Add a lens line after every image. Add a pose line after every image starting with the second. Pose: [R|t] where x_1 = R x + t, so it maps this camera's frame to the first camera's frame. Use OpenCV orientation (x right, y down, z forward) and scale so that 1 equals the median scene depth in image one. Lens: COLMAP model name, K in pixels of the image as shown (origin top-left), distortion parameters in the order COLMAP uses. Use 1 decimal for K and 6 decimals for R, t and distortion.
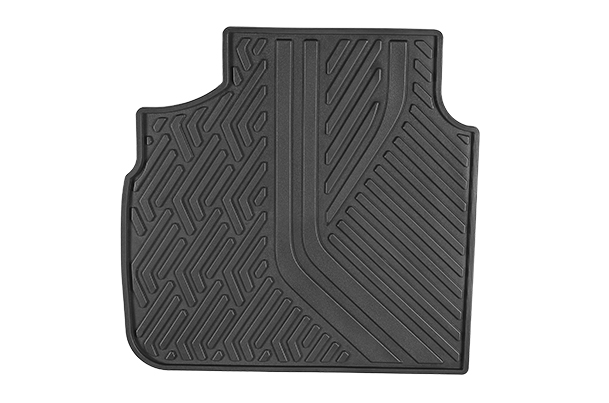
lens RADIAL K [[875.9, 0, 305.8], [0, 875.9, 203.2], [0, 0, 1]] dist [0.002894, 0.000000]
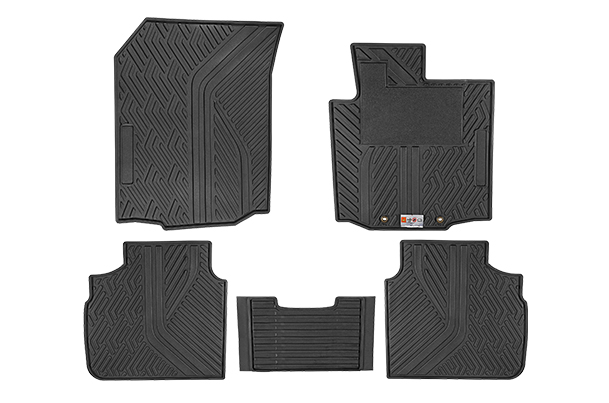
lens RADIAL K [[1226.1, 0, 302.8], [0, 1226.1, 199.9], [0, 0, 1]] dist [0.253265, 0.000000]
pose [[0.998113, -0.020516, -0.057883, 0.616616], [0.022824, 0.998959, 0.039503, -0.444817], [0.057013, -0.040750, 0.997541, -2.441655]]
